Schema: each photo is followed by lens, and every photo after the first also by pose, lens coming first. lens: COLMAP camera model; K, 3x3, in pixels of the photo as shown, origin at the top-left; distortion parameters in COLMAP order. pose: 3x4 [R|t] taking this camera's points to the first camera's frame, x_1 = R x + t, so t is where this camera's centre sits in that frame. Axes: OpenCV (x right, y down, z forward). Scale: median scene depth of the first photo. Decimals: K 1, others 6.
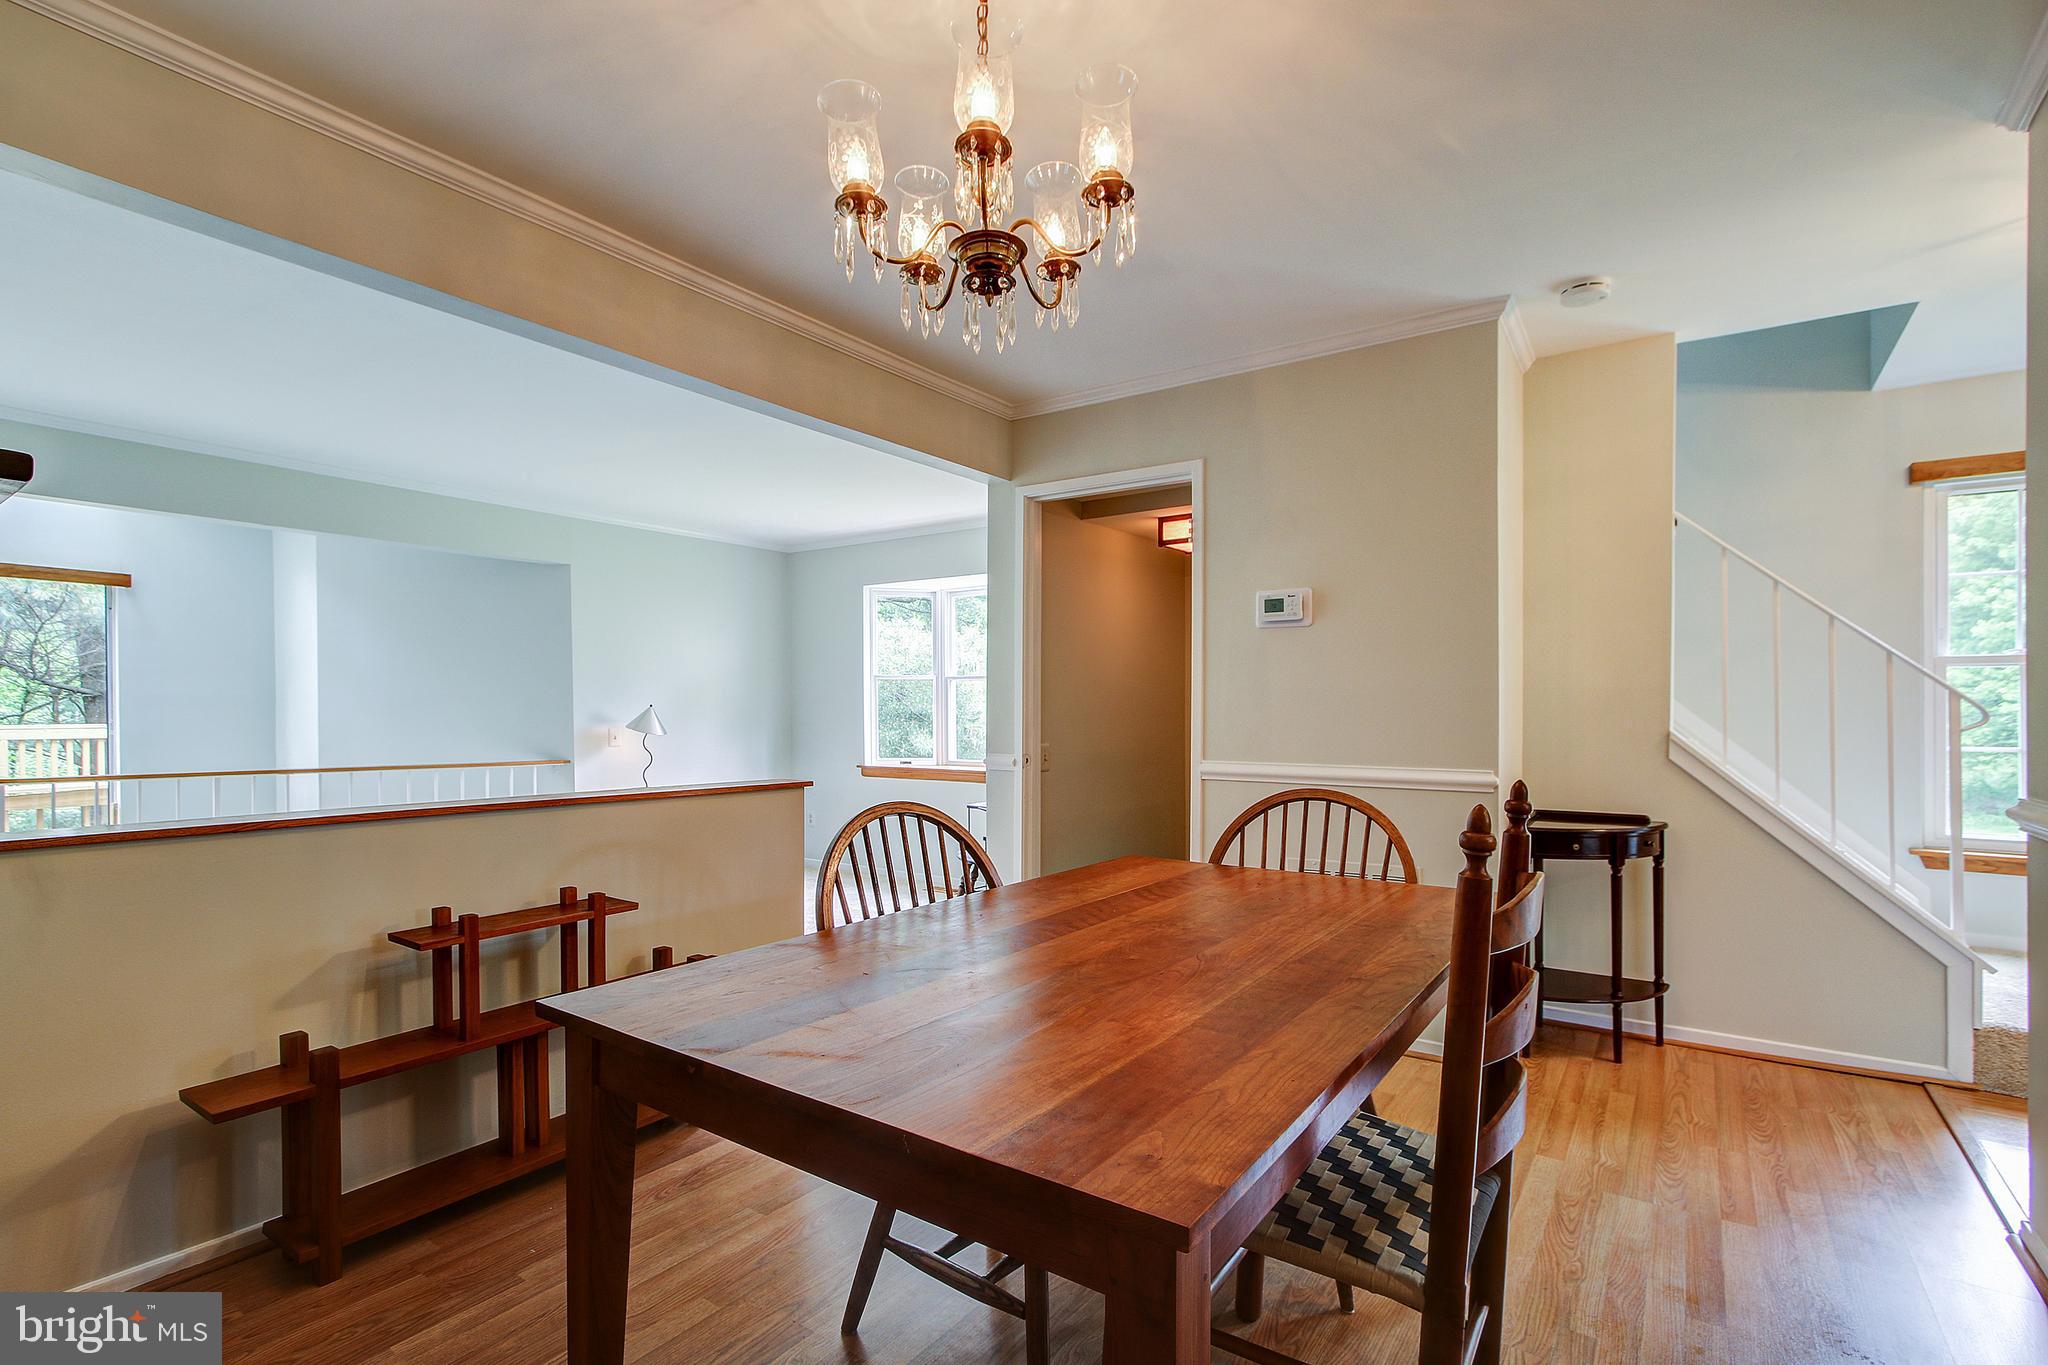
lens RADIAL K [[950.6, 0, 1040.4], [0, 950.6, 713.0], [0, 0, 1]] dist [-0.013240, 0.003627]
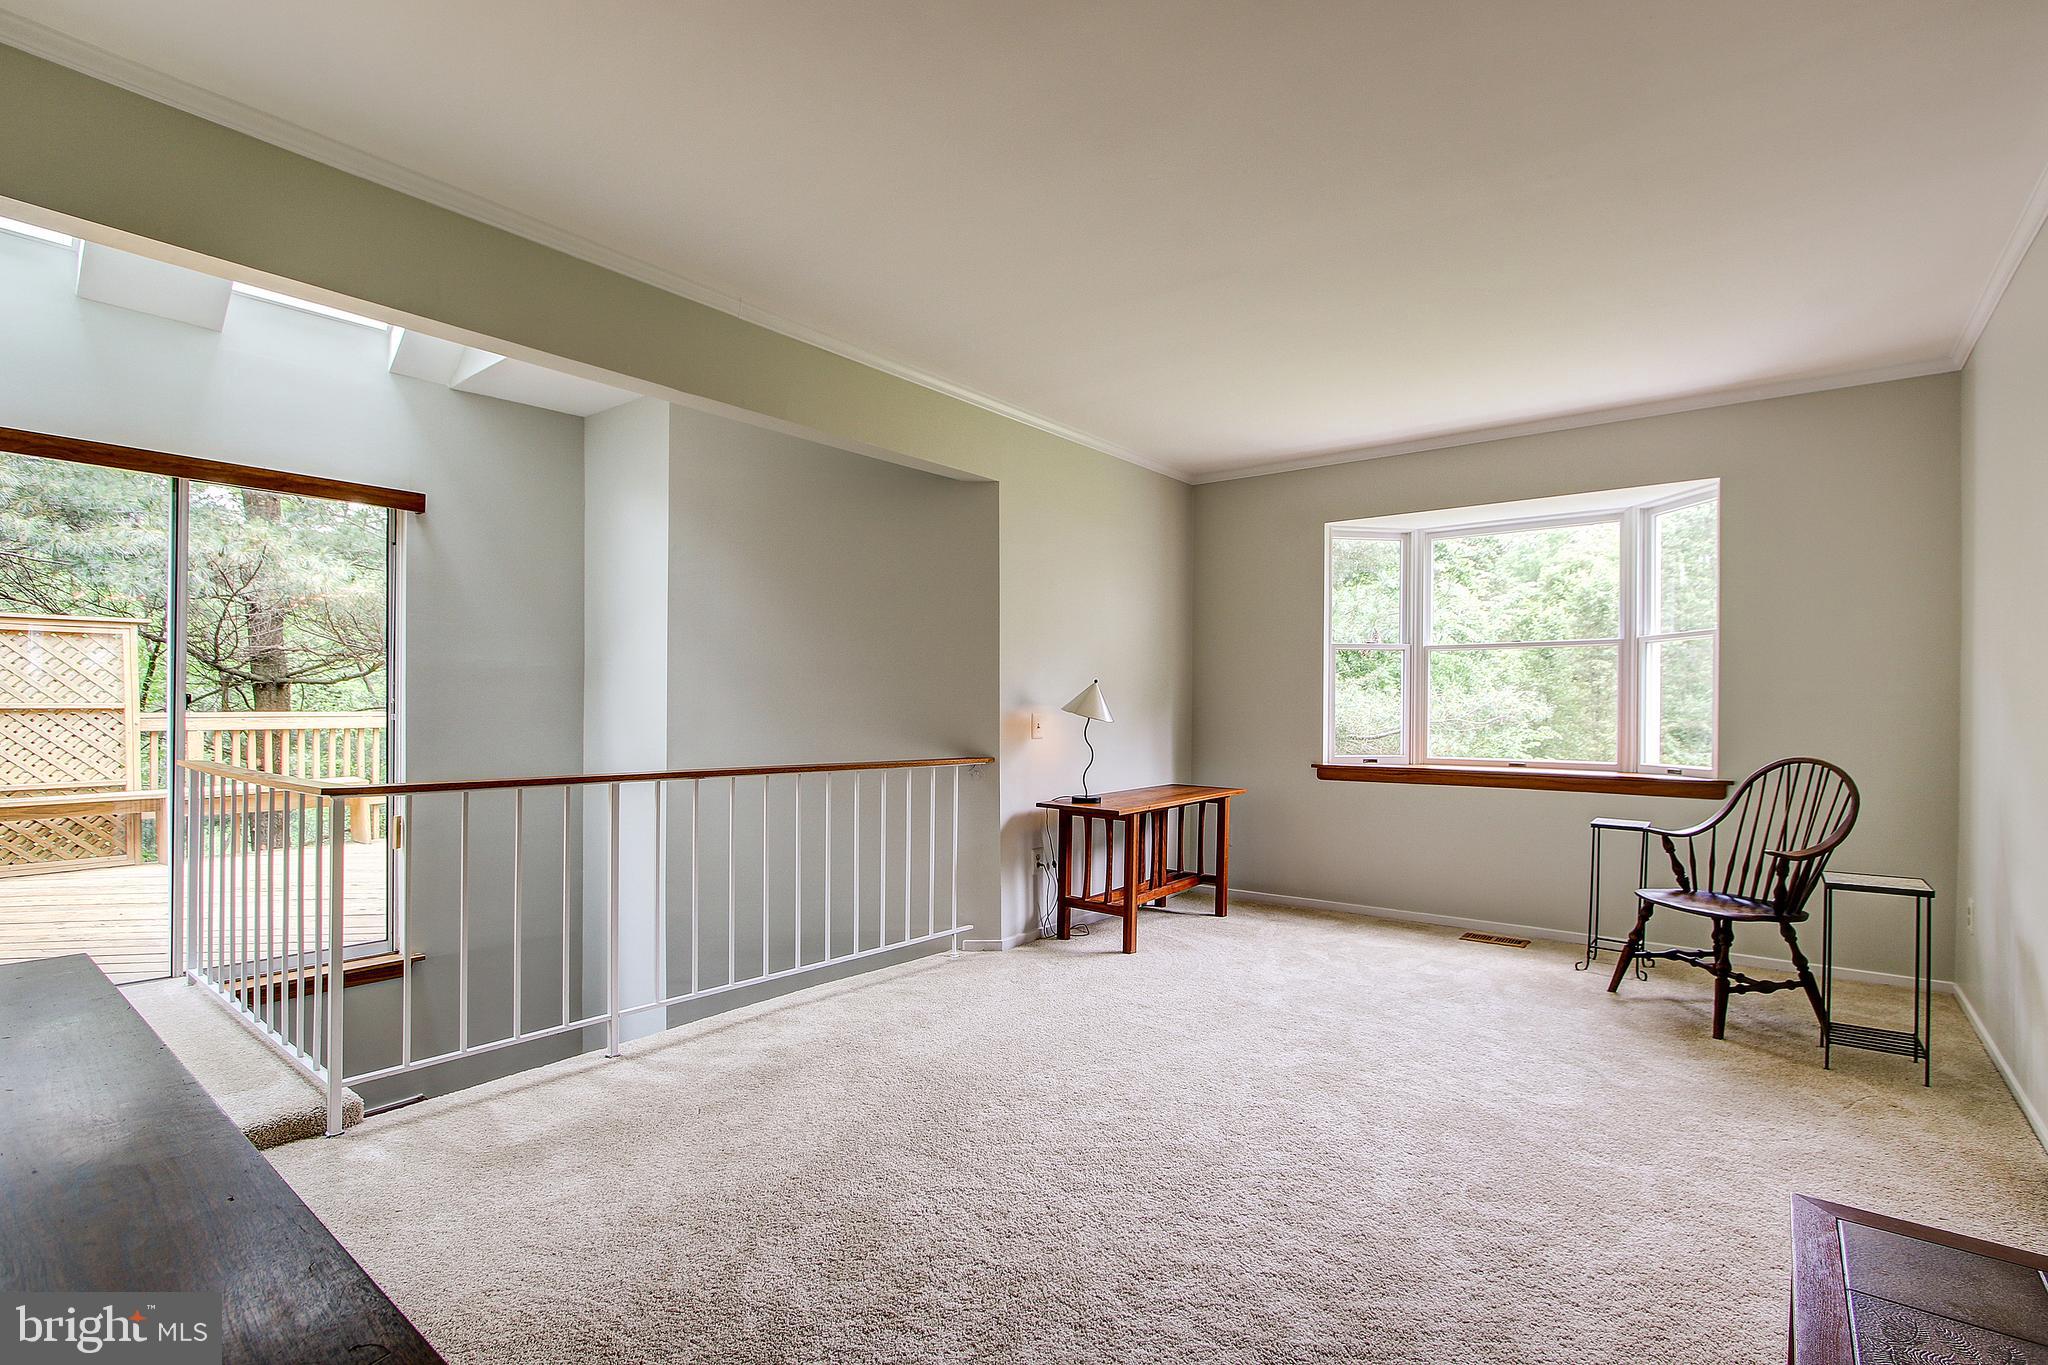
lens RADIAL K [[950.6, 0, 1060.0], [0, 950.6, 720.4], [0, 0, 1]] dist [-0.013240, 0.003627]
pose [[0.998526, 0.003166, -0.054180, -0.345859], [-0.002601, 0.999942, 0.010483, 0.012900], [0.054210, -0.010327, 0.998476, 0.238973]]
